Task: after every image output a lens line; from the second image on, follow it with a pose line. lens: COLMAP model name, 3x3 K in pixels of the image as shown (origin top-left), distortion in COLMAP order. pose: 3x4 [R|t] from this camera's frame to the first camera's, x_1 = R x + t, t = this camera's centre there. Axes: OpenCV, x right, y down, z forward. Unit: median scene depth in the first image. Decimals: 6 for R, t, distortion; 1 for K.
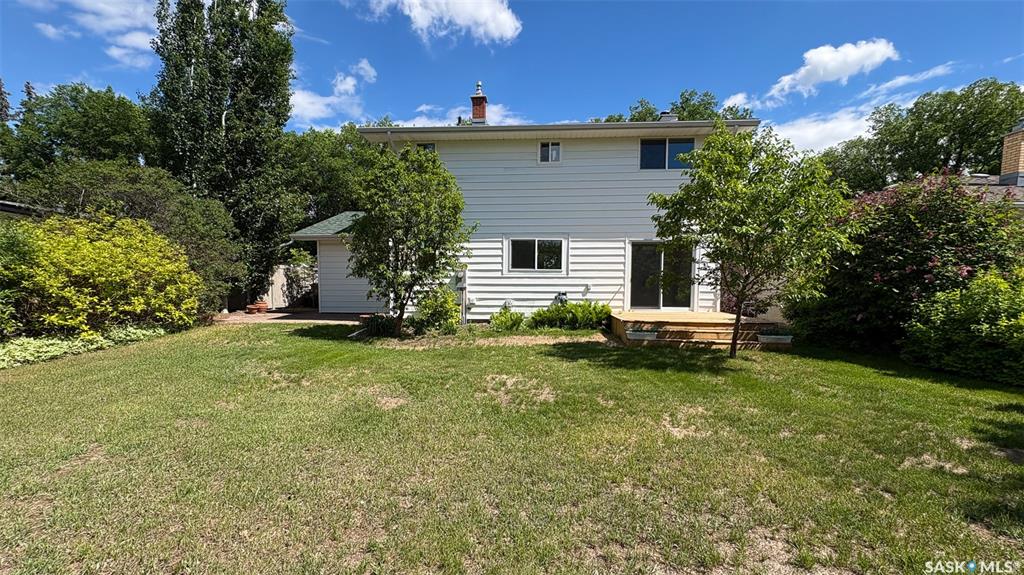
lens RADIAL K [[416.9, 0, 512.1], [0, 416.9, 306.5], [0, 0, 1]] dist [0.013130, 0.000090]
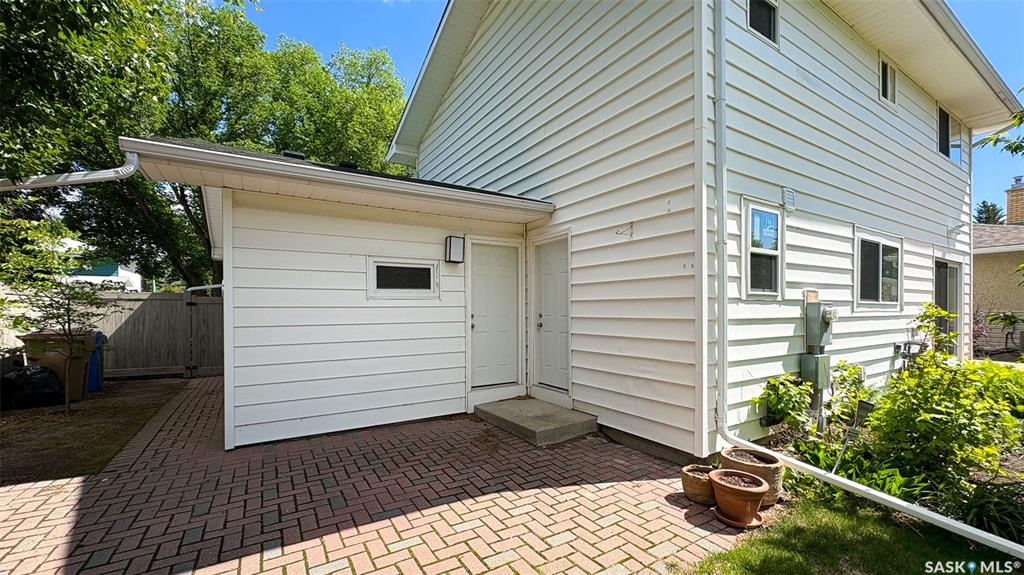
lens RADIAL K [[416.9, 0, 512.1], [0, 416.9, 306.5], [0, 0, 1]] dist [0.013130, 0.000090]
pose [[0.808588, 0.000241, 0.588375, -0.600212], [0.043586, 0.997228, -0.060308, -0.072519], [-0.586759, 0.074410, 0.806336, 0.857007]]
